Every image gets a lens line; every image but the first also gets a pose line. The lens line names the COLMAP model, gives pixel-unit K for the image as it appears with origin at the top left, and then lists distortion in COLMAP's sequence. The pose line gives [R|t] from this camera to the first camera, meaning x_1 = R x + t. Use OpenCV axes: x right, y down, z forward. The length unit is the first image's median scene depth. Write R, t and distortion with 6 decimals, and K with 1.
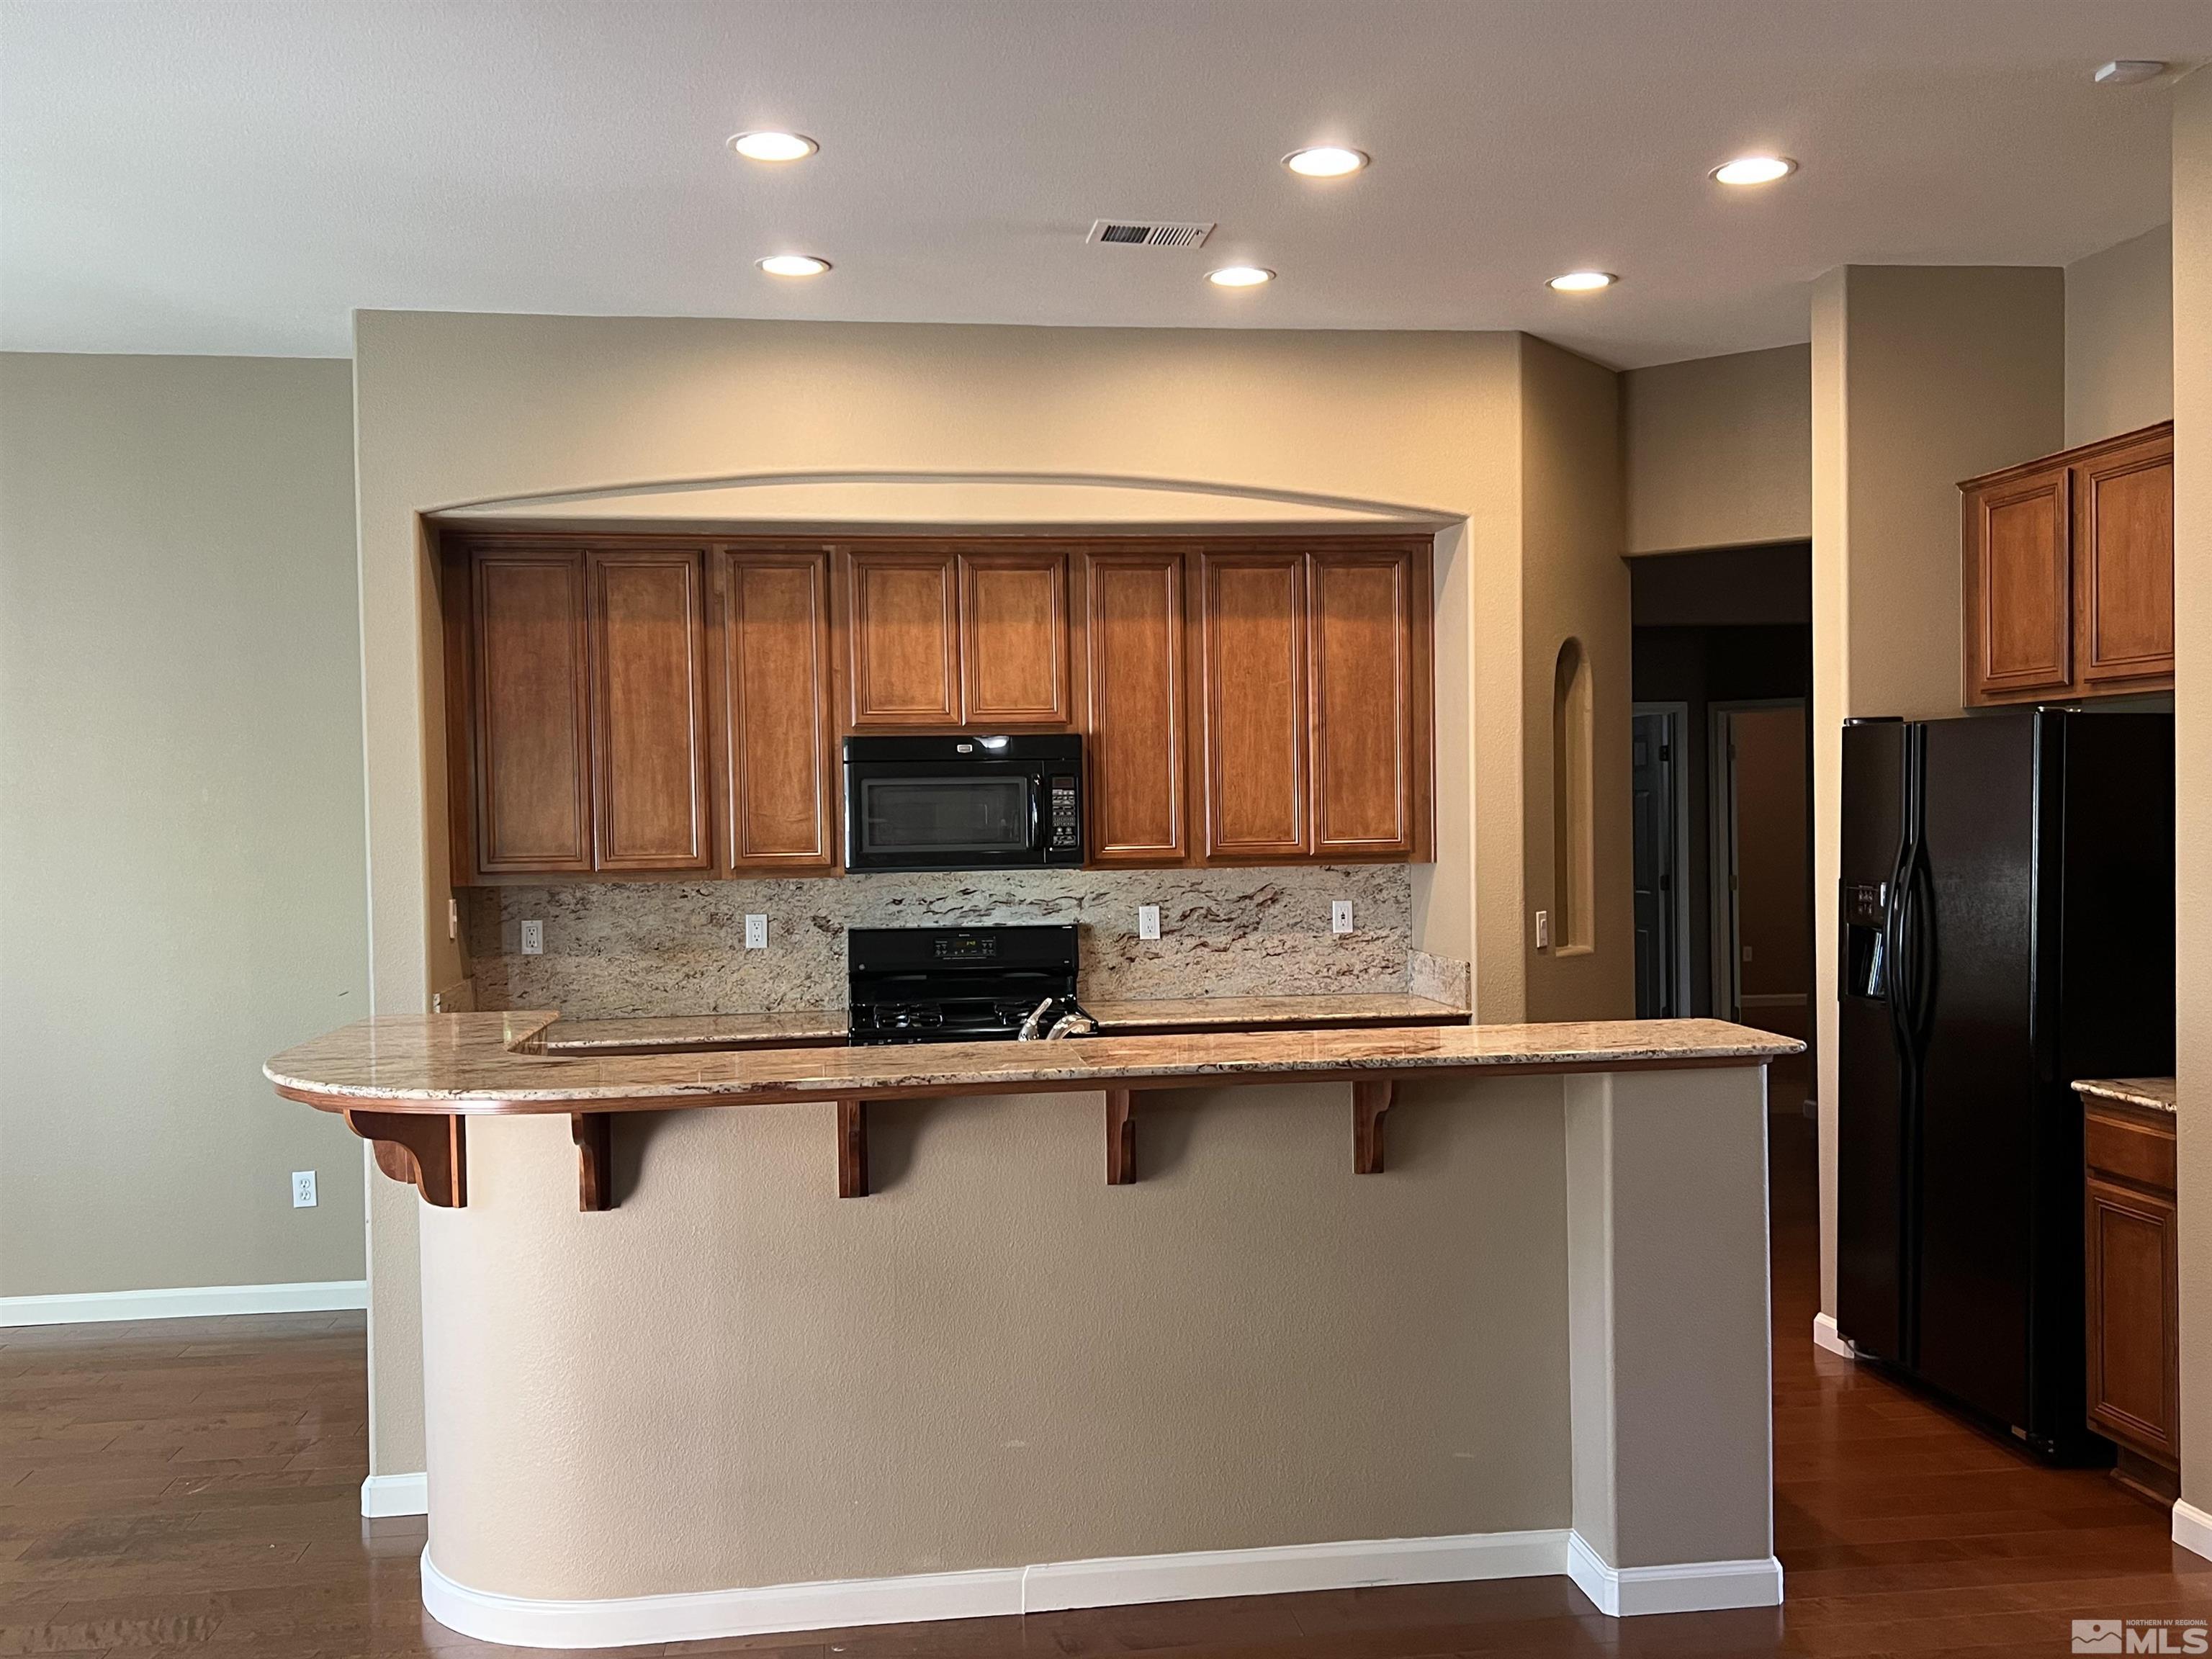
lens RADIAL K [[1956.5, 0, 1107.2], [0, 1956.5, 820.3], [0, 0, 1]] dist [0.029409, -0.063939]
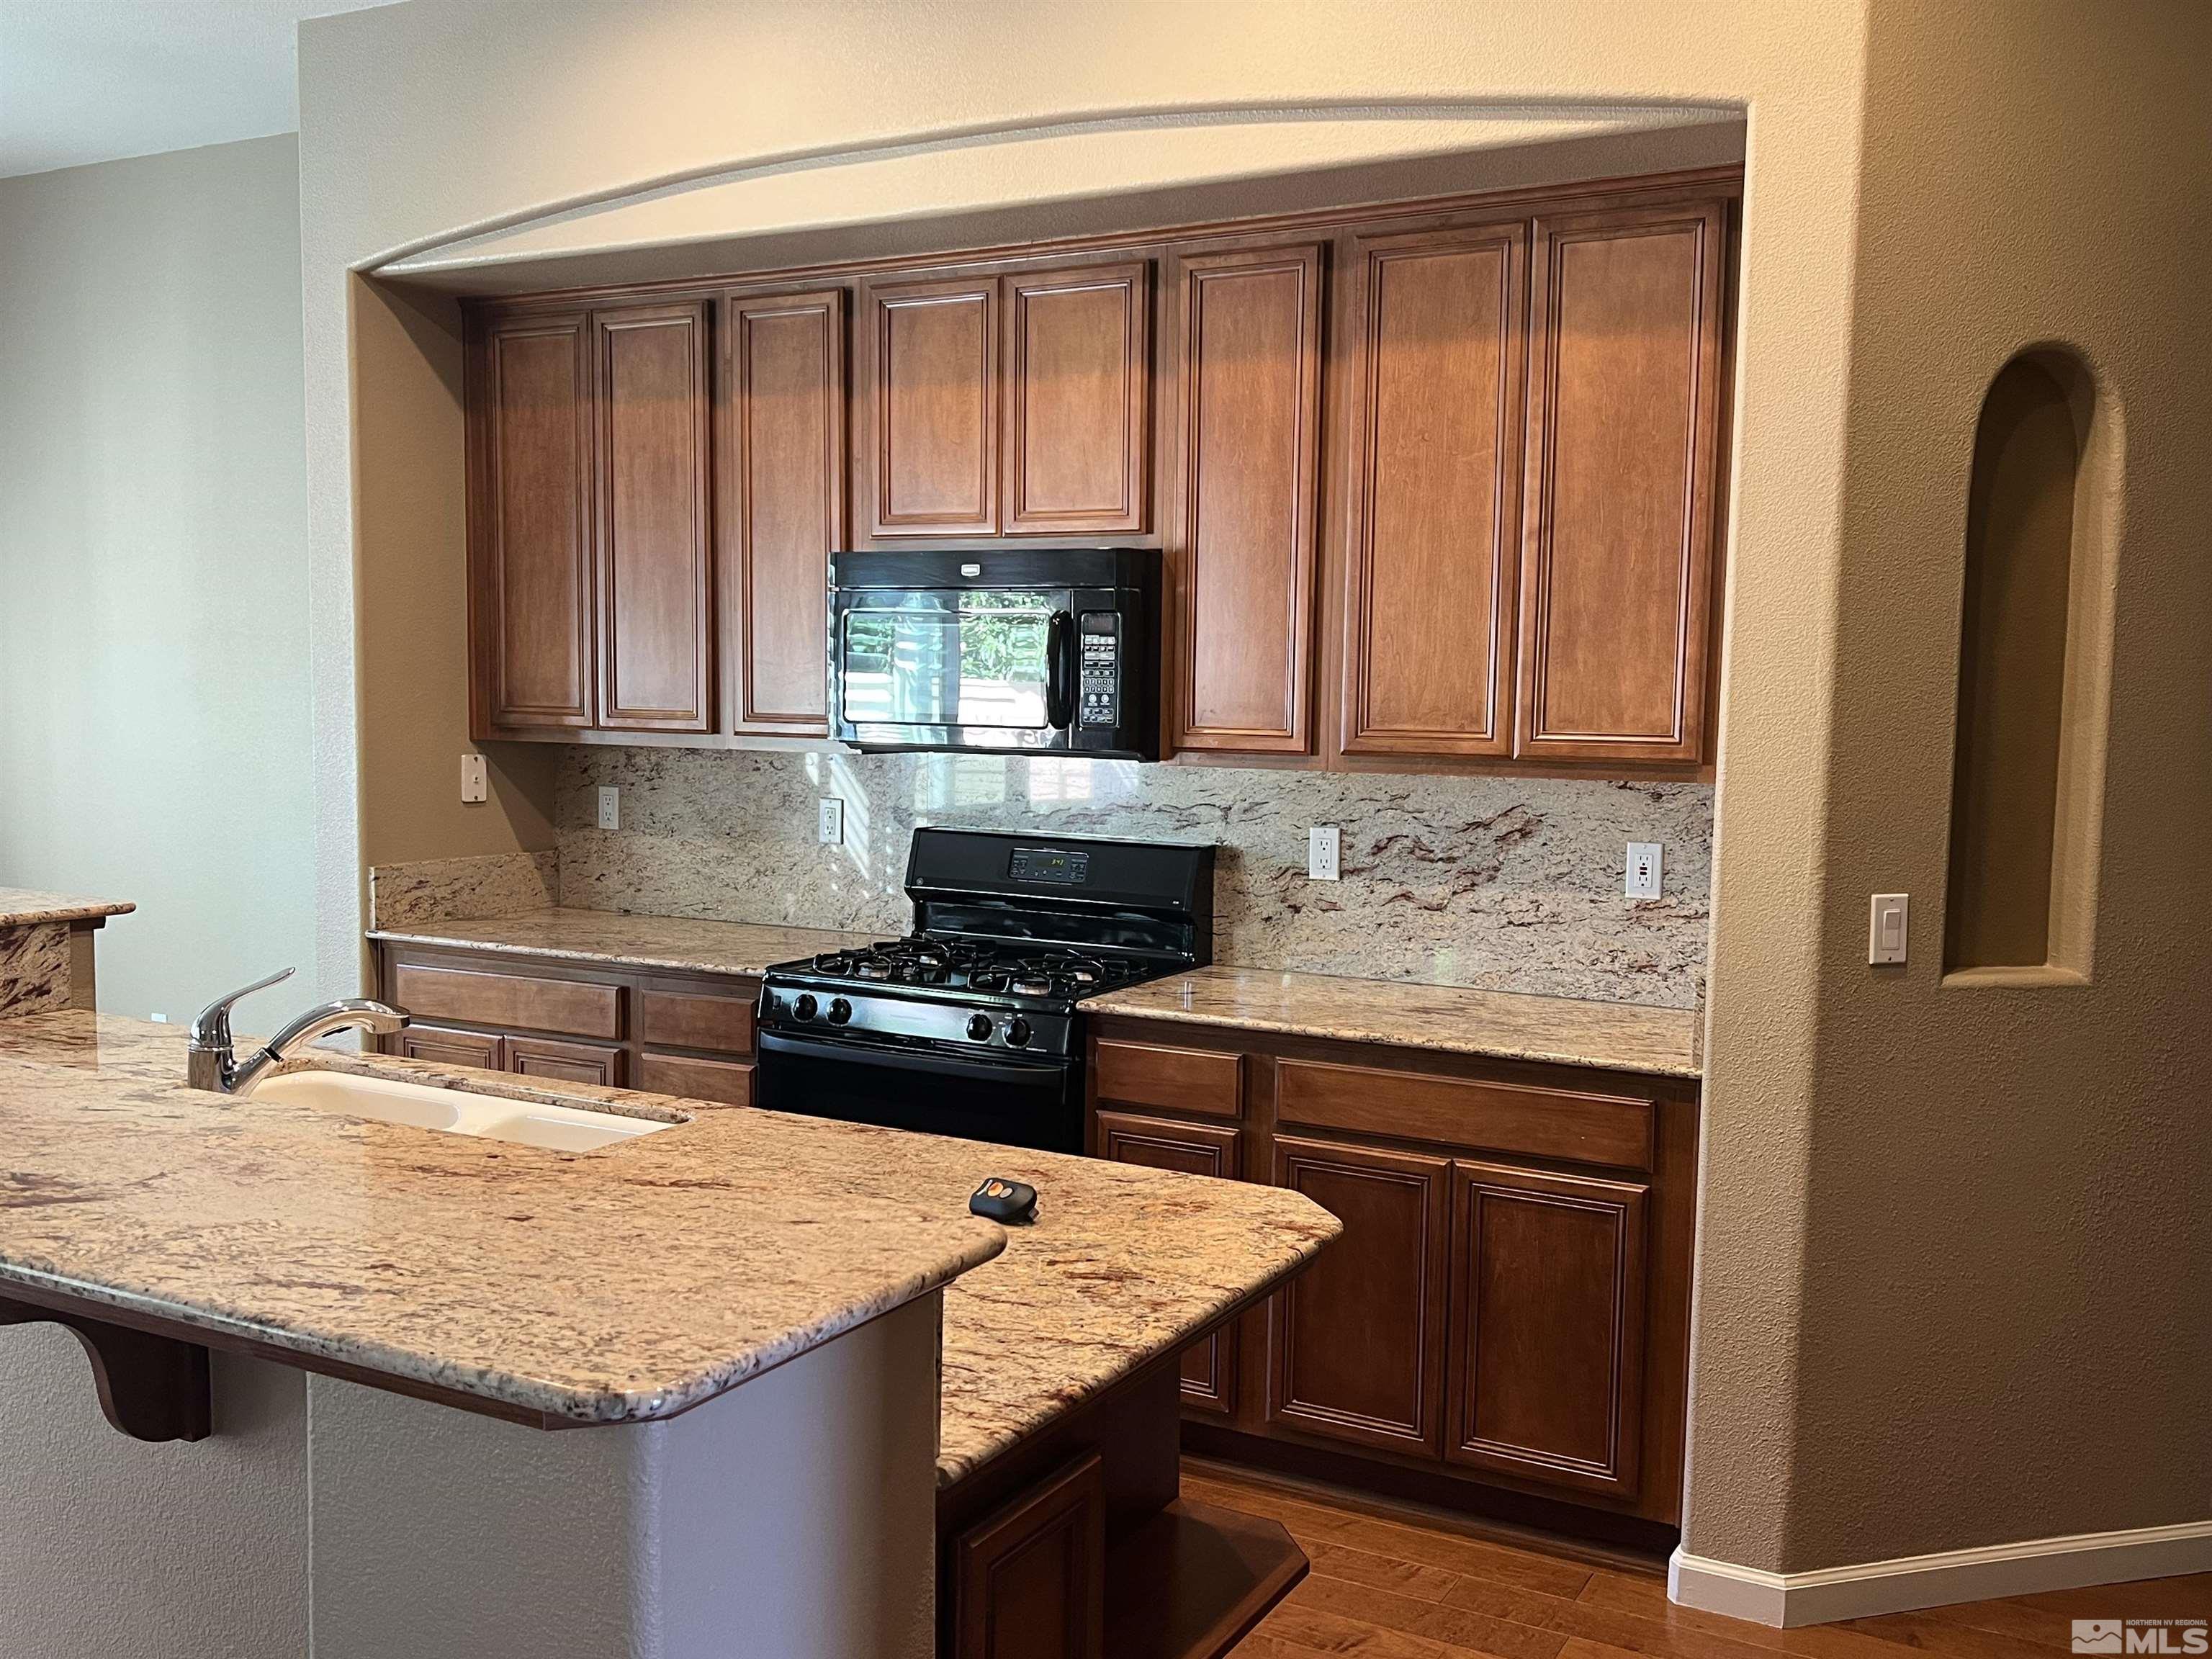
lens RADIAL K [[1956.5, 0, 1100.1], [0, 1956.5, 850.4], [0, 0, 1]] dist [0.029409, -0.063939]
pose [[0.801098, 0.081423, -0.592969, 0.348244], [-0.035852, 0.995453, 0.088253, -0.001787], [0.597458, -0.049440, 0.800375, 0.466295]]
